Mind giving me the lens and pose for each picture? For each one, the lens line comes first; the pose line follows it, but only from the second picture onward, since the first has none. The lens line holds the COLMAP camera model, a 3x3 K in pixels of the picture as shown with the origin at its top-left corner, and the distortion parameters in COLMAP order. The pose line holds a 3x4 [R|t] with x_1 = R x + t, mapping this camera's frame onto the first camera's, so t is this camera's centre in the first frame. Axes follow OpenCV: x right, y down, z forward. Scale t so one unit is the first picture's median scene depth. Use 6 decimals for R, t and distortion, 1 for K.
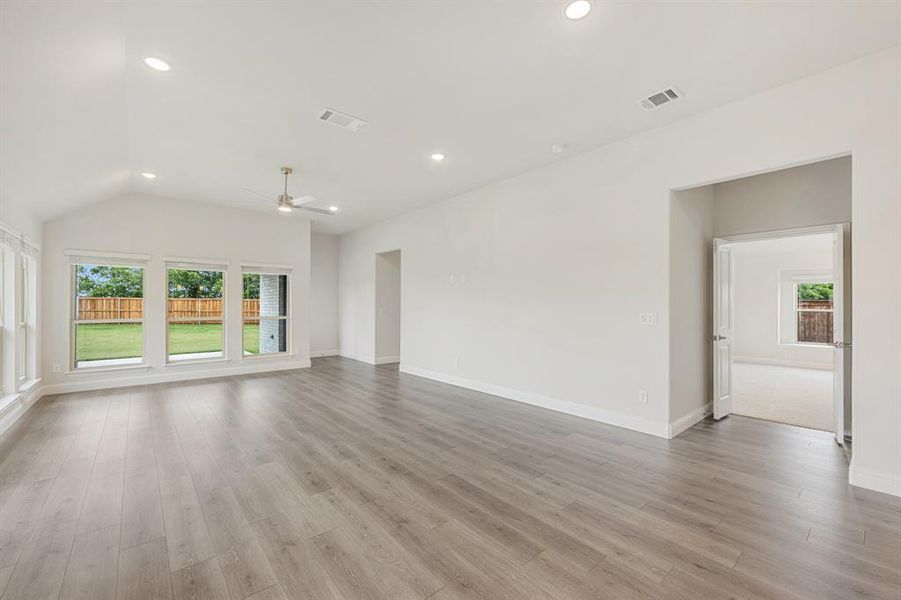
lens RADIAL K [[364.1, 0, 445.3], [0, 364.1, 305.0], [0, 0, 1]] dist [-0.000343, -0.001447]
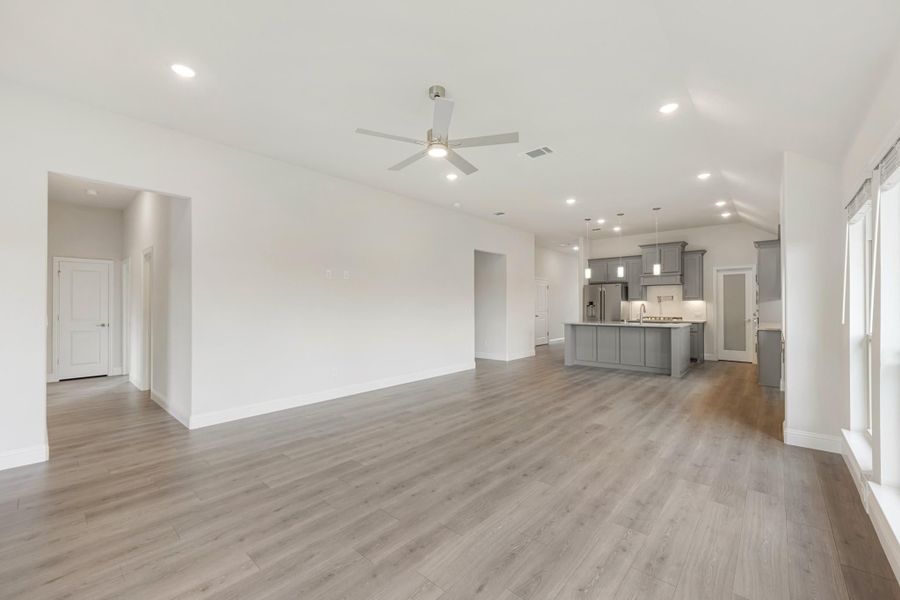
lens RADIAL K [[363.7, 0, 448.2], [0, 363.7, 303.1], [0, 0, 1]] dist [-0.000343, -0.001447]
pose [[-0.135736, 0.001172, 0.990744, -0.992175], [-0.000957, 0.999999, -0.001314, -0.002191], [-0.990745, -0.001126, -0.135735, 0.990830]]
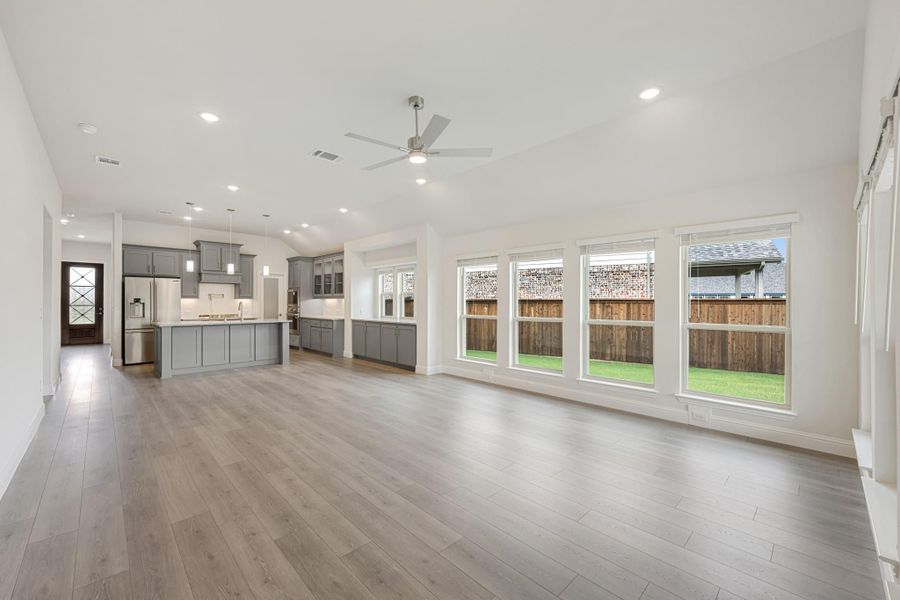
lens RADIAL K [[363.7, 0, 446.1], [0, 363.7, 303.5], [0, 0, 1]] dist [-0.000343, -0.001447]
pose [[-0.998066, -0.004409, -0.062002, -0.418490], [-0.004333, 0.999990, -0.001365, 0.003828], [0.062007, -0.001094, -0.998075, 1.551143]]
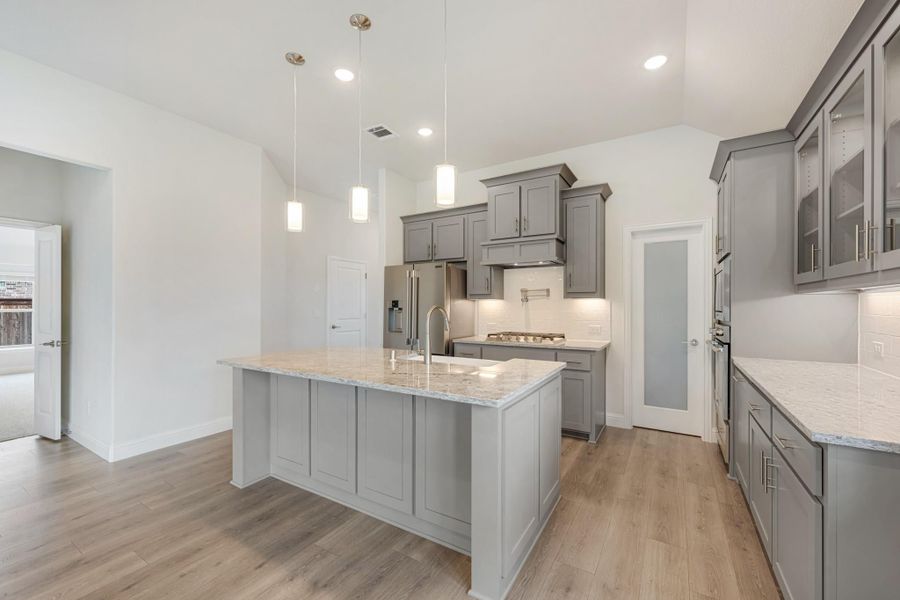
lens RADIAL K [[363.7, 0, 450.4], [0, 363.7, 304.0], [0, 0, 1]] dist [-0.000343, -0.001447]
pose [[-0.309954, 0.000587, 0.950751, -0.154076], [-0.004254, 0.999989, -0.002004, -0.003091], [-0.950742, -0.004666, -0.309948, 0.177651]]
